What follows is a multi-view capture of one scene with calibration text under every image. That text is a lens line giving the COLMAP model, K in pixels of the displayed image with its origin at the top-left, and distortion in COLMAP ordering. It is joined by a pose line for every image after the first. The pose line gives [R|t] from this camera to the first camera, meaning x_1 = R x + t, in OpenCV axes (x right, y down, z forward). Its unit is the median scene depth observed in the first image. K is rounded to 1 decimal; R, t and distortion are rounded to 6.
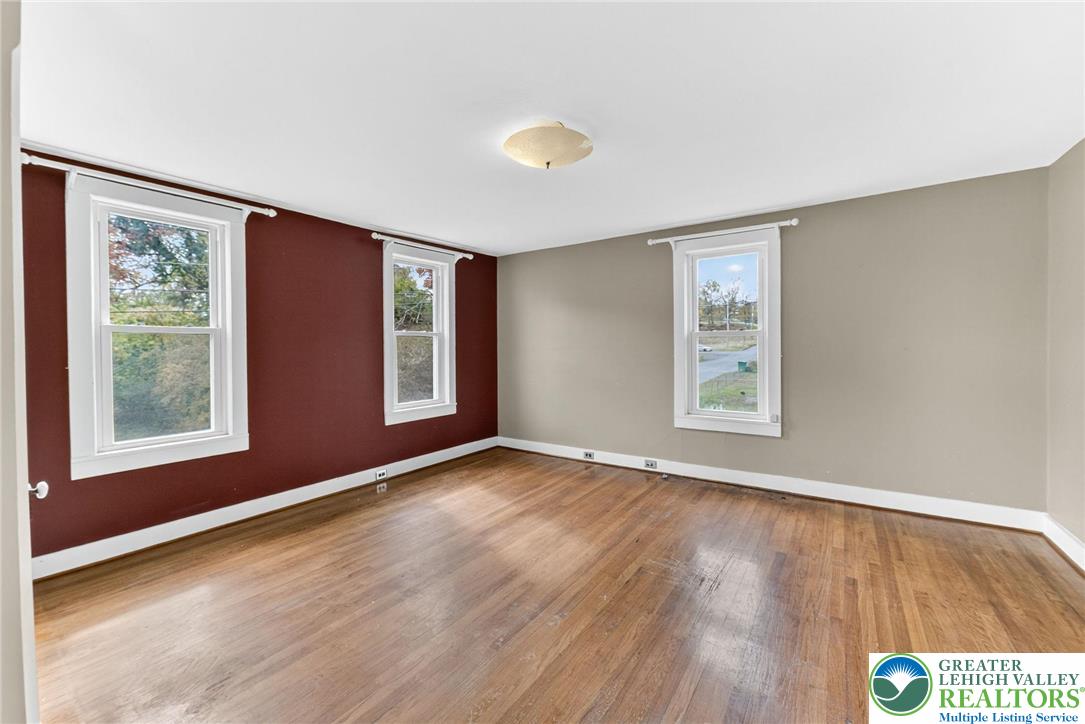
lens RADIAL K [[427.3, 0, 538.6], [0, 427.3, 349.4], [0, 0, 1]] dist [-0.019754, 0.000436]
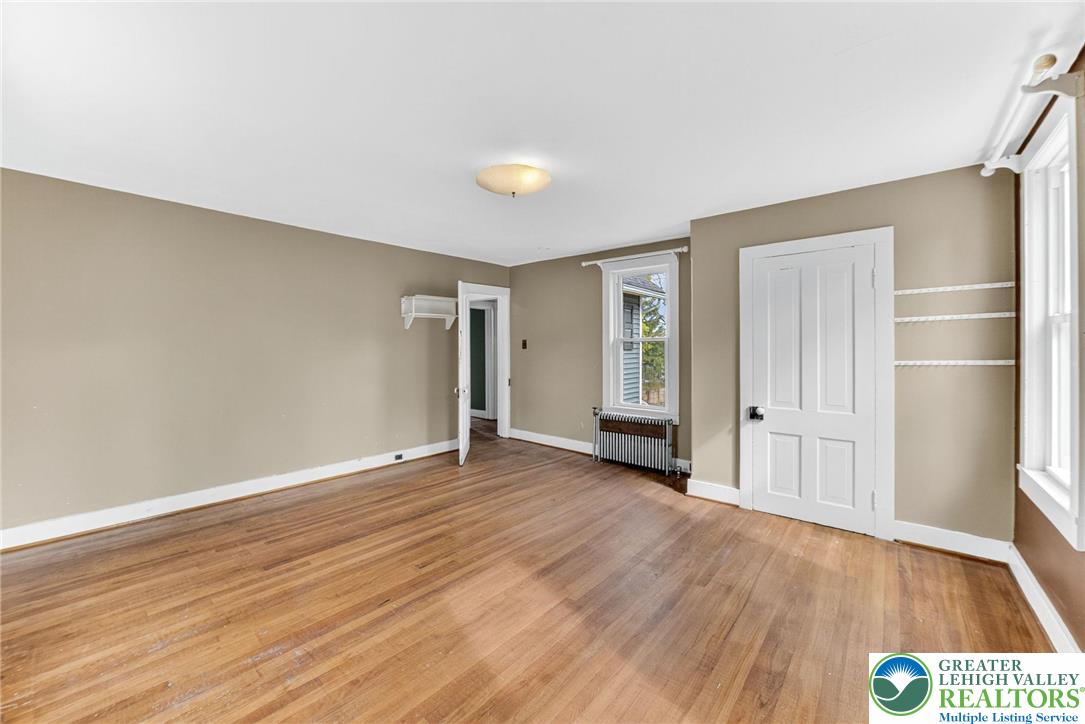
lens RADIAL K [[427.3, 0, 538.6], [0, 427.3, 349.4], [0, 0, 1]] dist [-0.019754, 0.000436]
pose [[-0.996425, 0.011941, 0.083636, -0.119296], [0.012908, 0.999856, 0.011027, -0.012553], [-0.083492, 0.012067, -0.996435, 1.822906]]
